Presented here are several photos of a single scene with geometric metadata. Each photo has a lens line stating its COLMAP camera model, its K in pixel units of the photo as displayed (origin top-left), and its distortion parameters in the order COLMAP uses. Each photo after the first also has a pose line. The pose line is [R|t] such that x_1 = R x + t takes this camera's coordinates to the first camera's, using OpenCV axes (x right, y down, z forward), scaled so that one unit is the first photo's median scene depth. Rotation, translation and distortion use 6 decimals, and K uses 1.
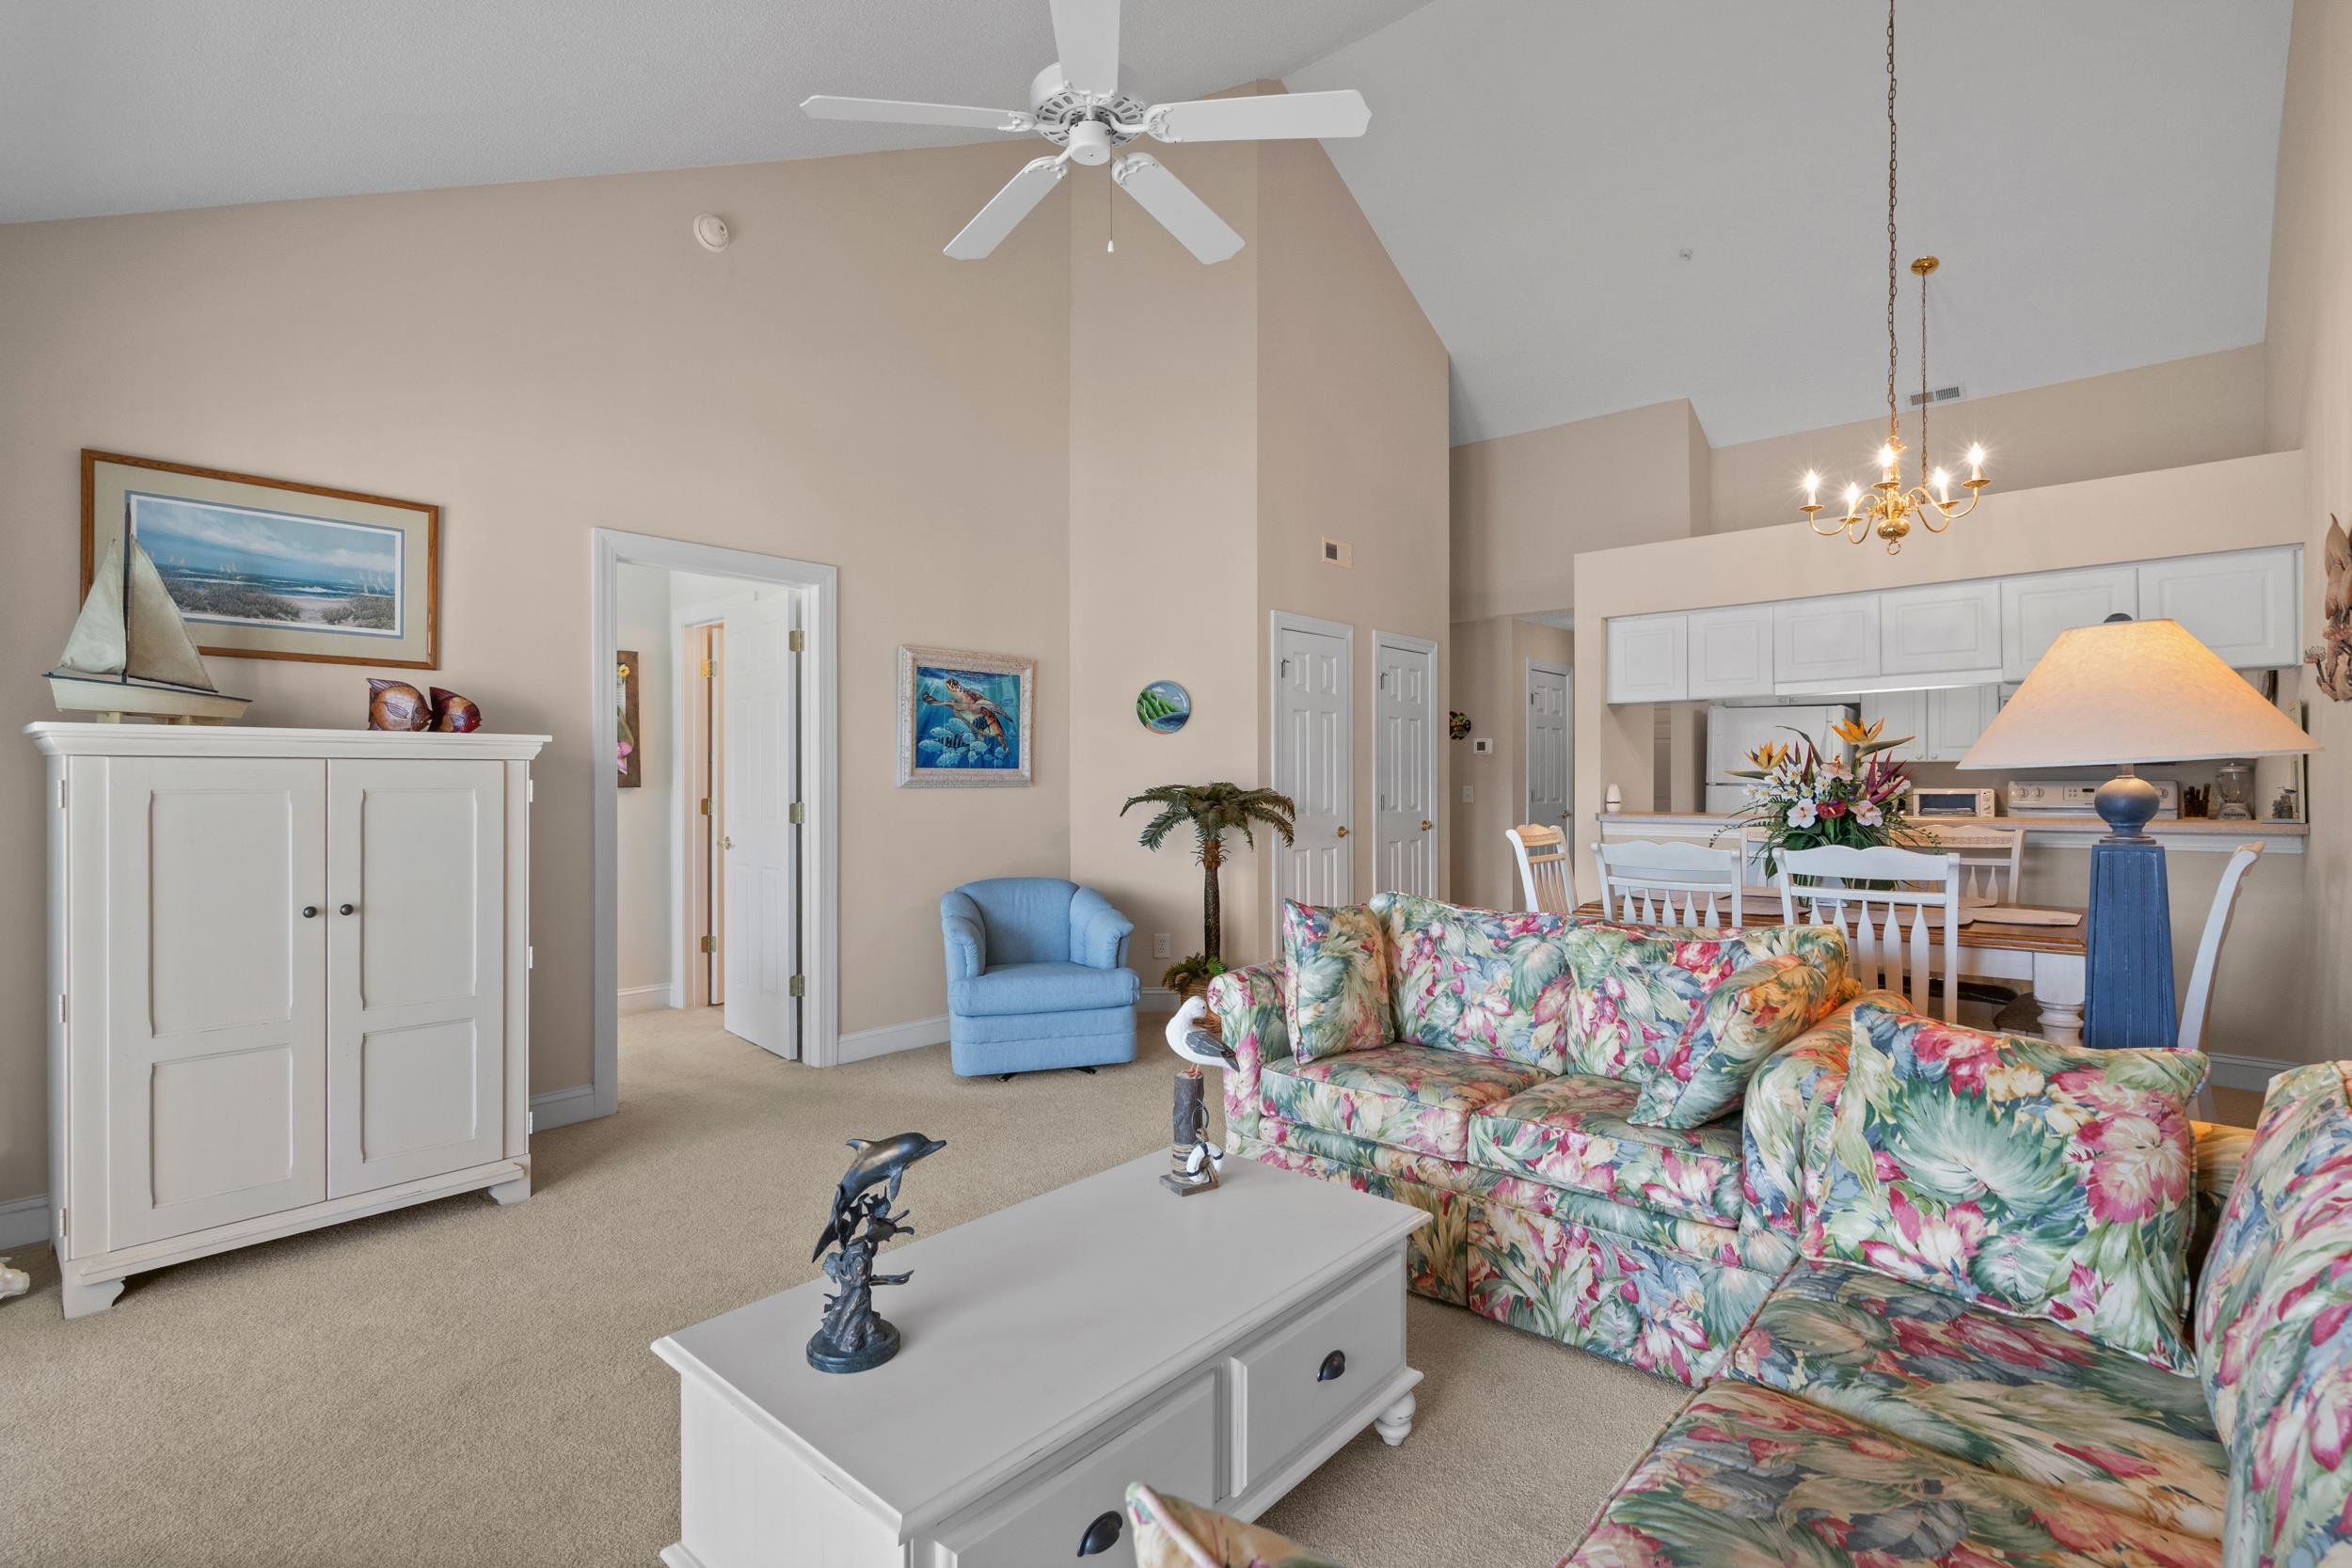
lens RADIAL K [[1081.4, 0, 1160.9], [0, 1081.4, 803.6], [0, 0, 1]] dist [-0.008150, 0.005598]
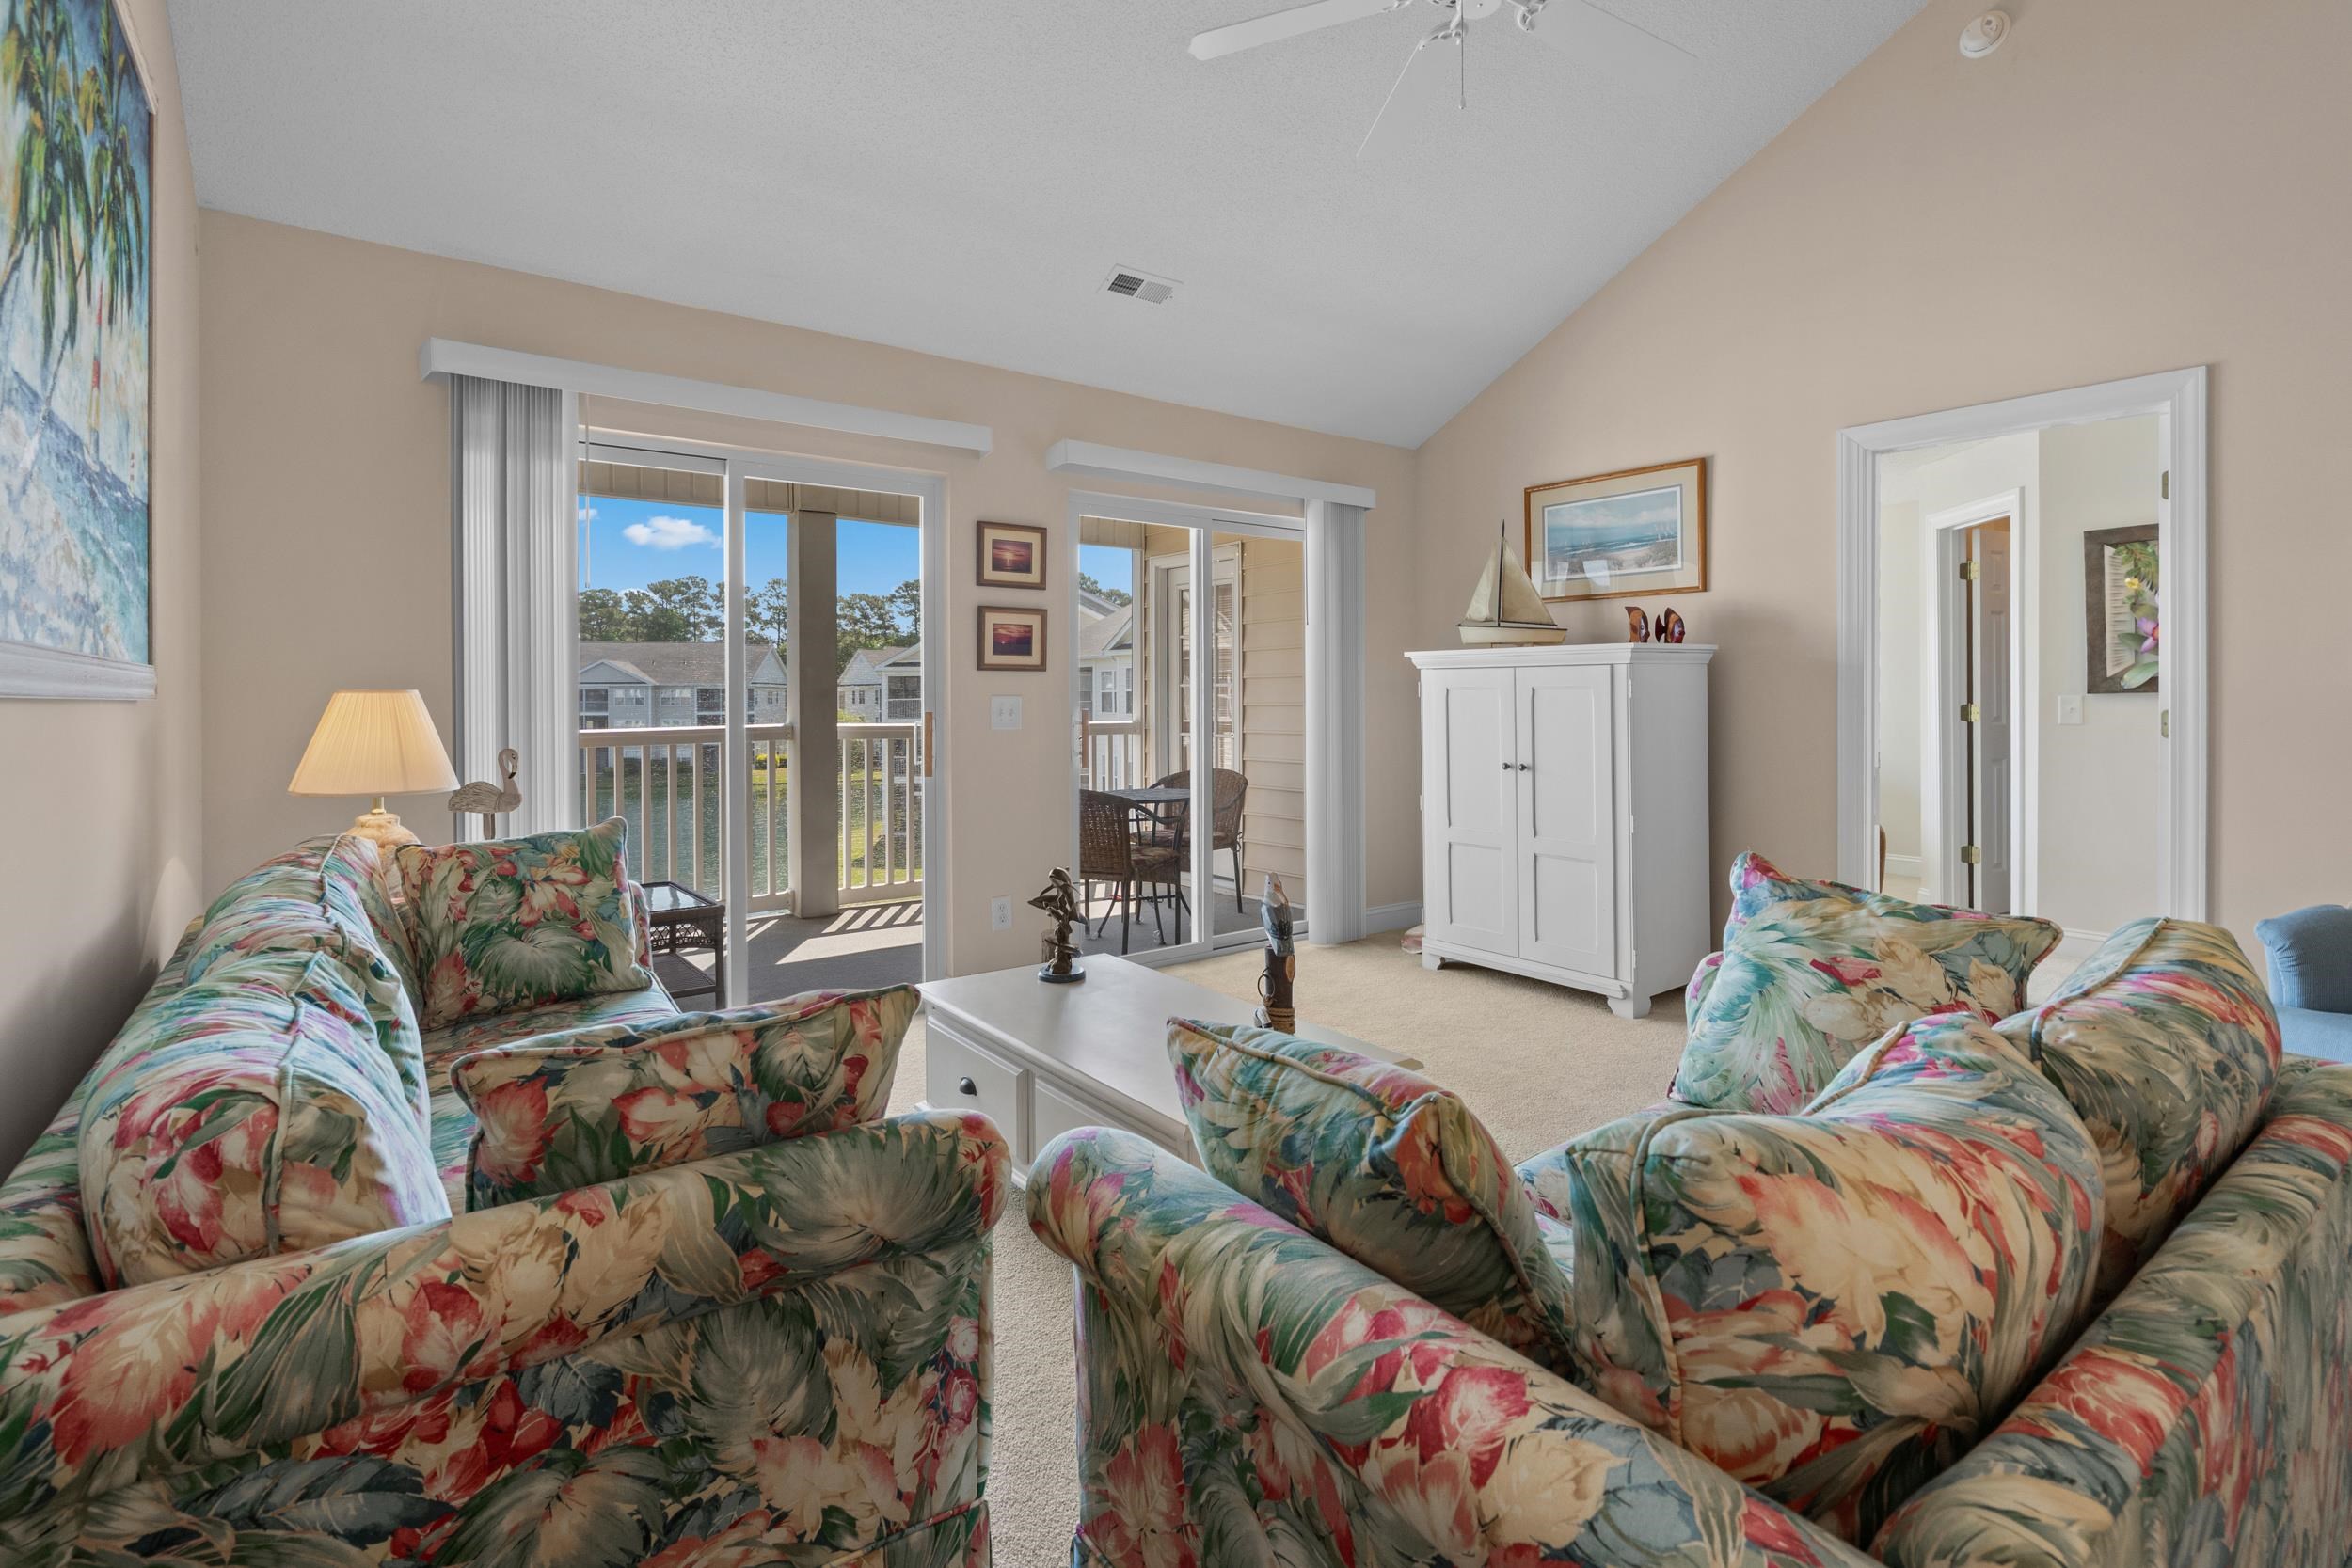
lens RADIAL K [[1081.4, 0, 1186.6], [0, 1081.4, 702.1], [0, 0, 1]] dist [-0.008150, 0.005598]
pose [[-0.189000, 0.006908, -0.981953, 0.736127], [-0.020841, 0.999722, 0.011044, 0.001426], [0.981756, 0.022552, -0.188804, 0.750200]]
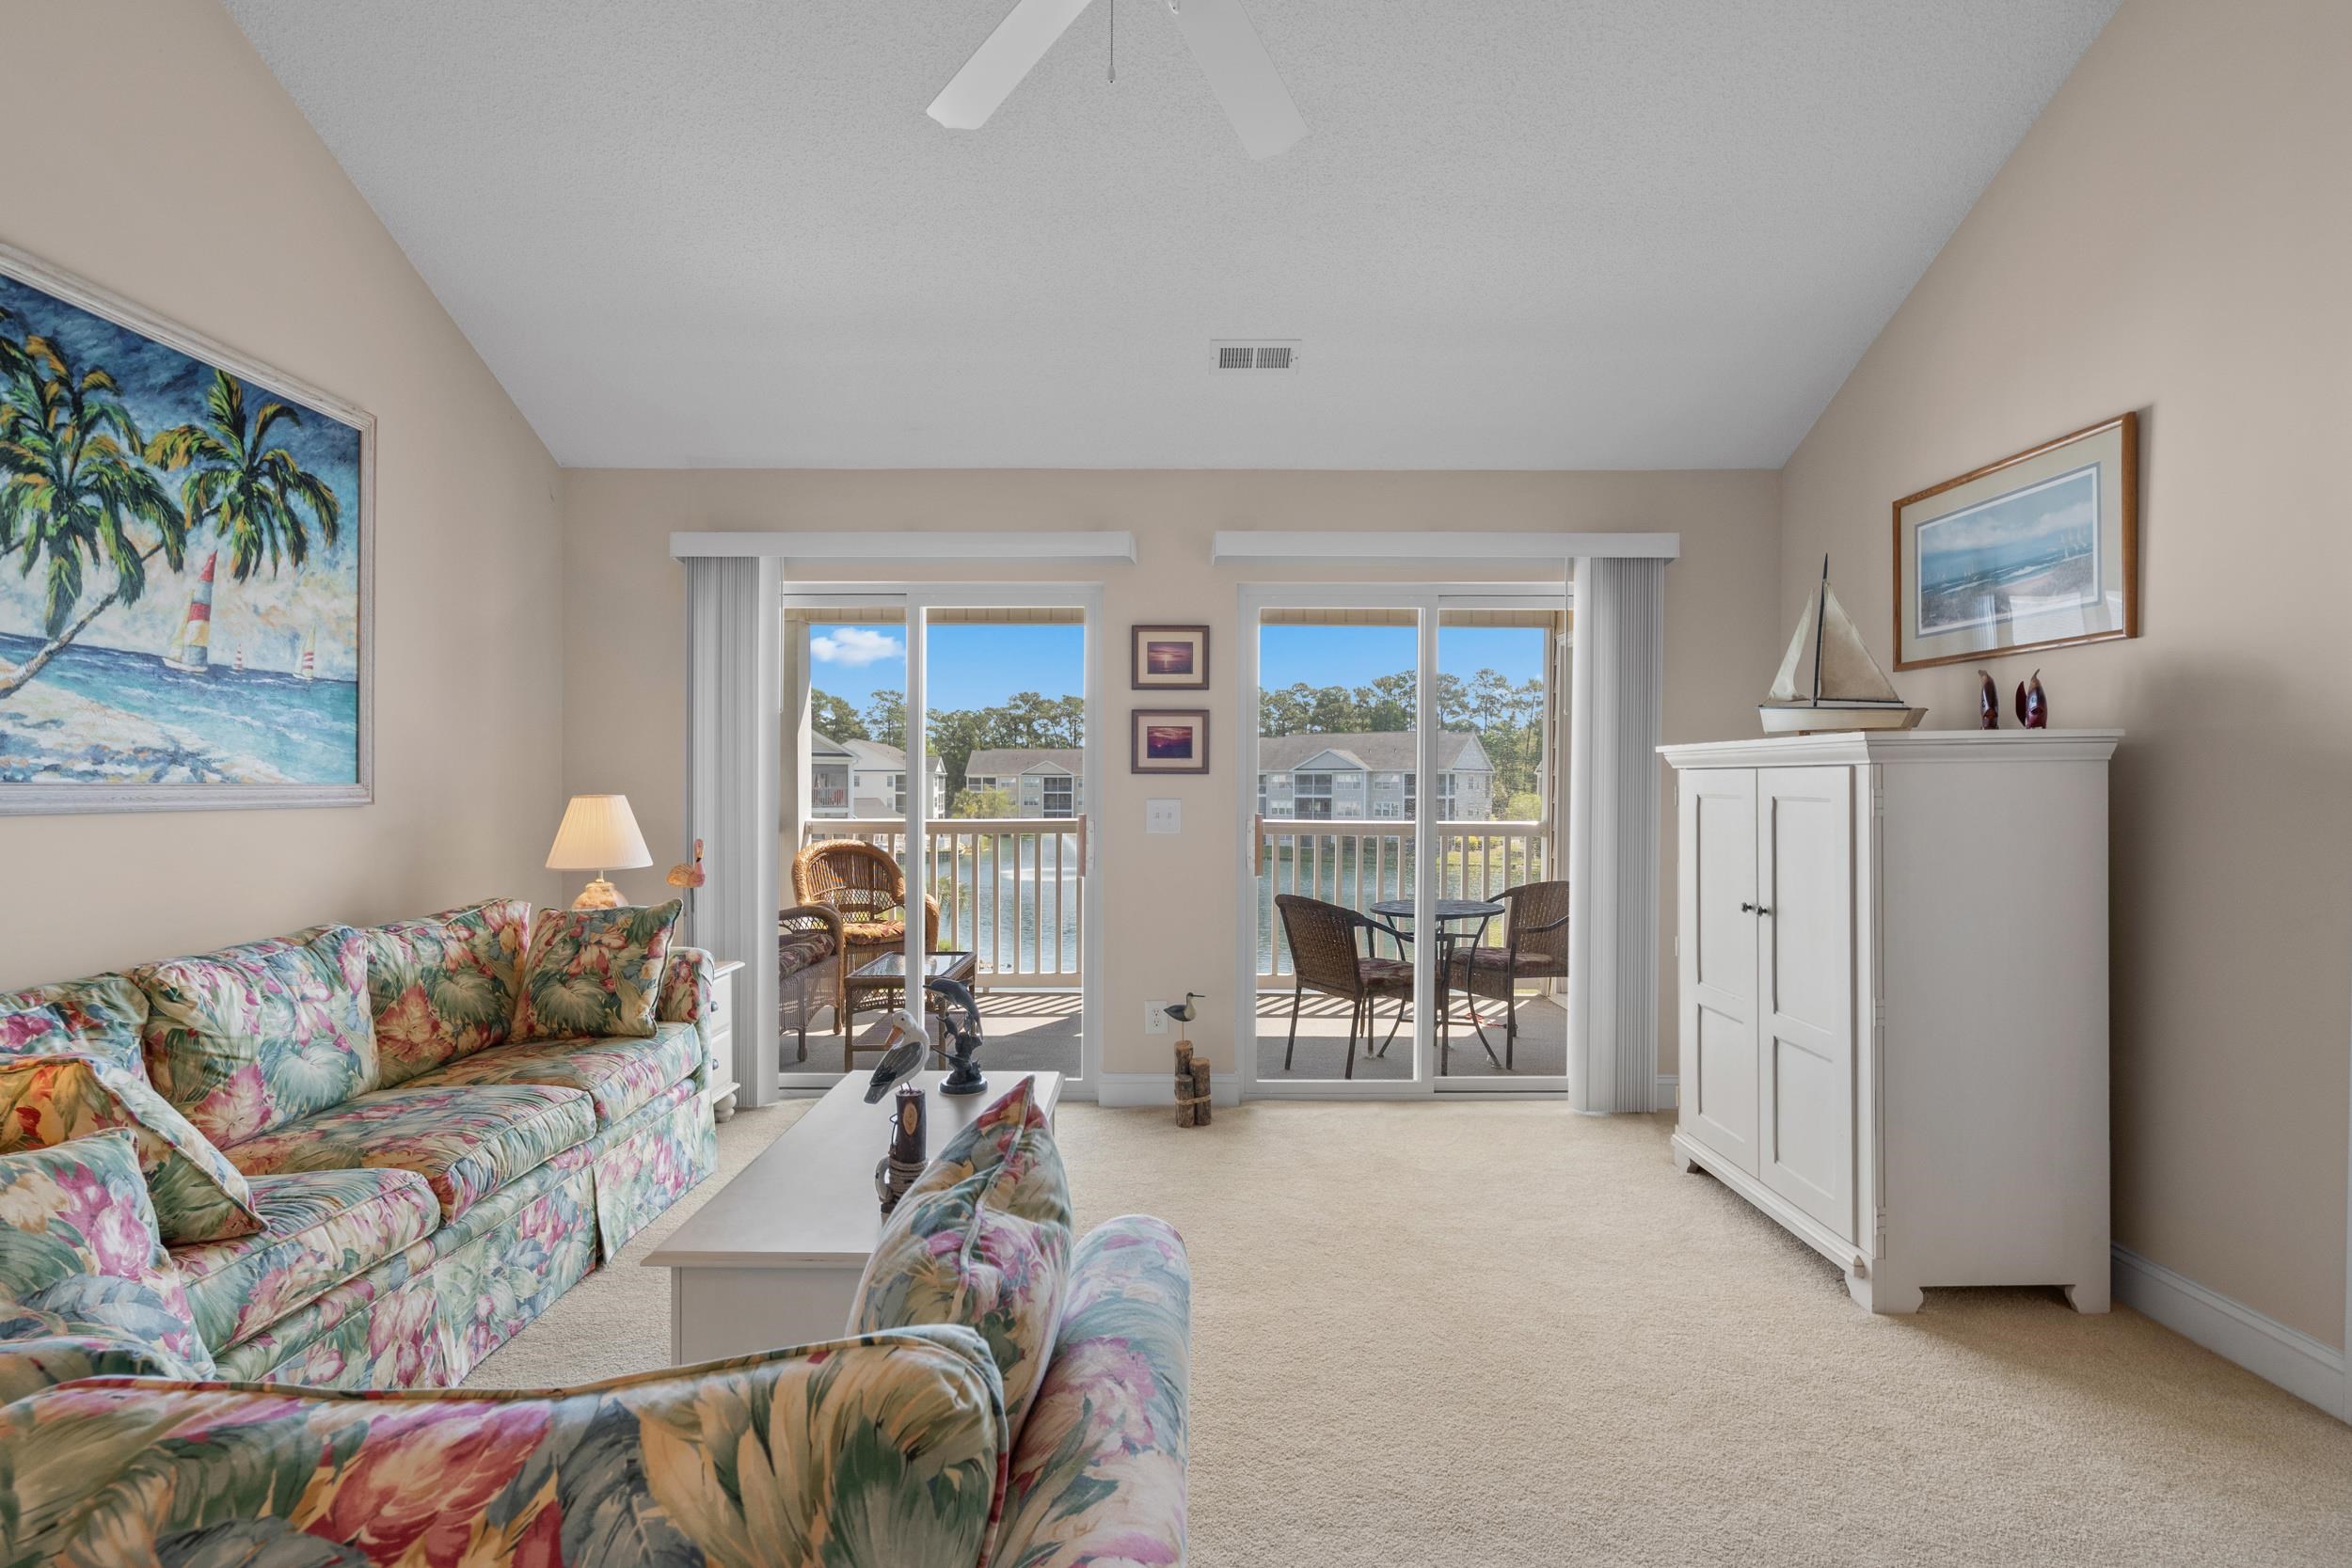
lens RADIAL K [[1081.4, 0, 1172.3], [0, 1081.4, 783.5], [0, 0, 1]] dist [-0.008150, 0.005598]
pose [[-0.747912, 0.000849, -0.663797, 0.337613], [-0.016599, 0.999663, 0.019981, -0.033046], [0.663590, 0.025962, -0.747646, 1.273681]]
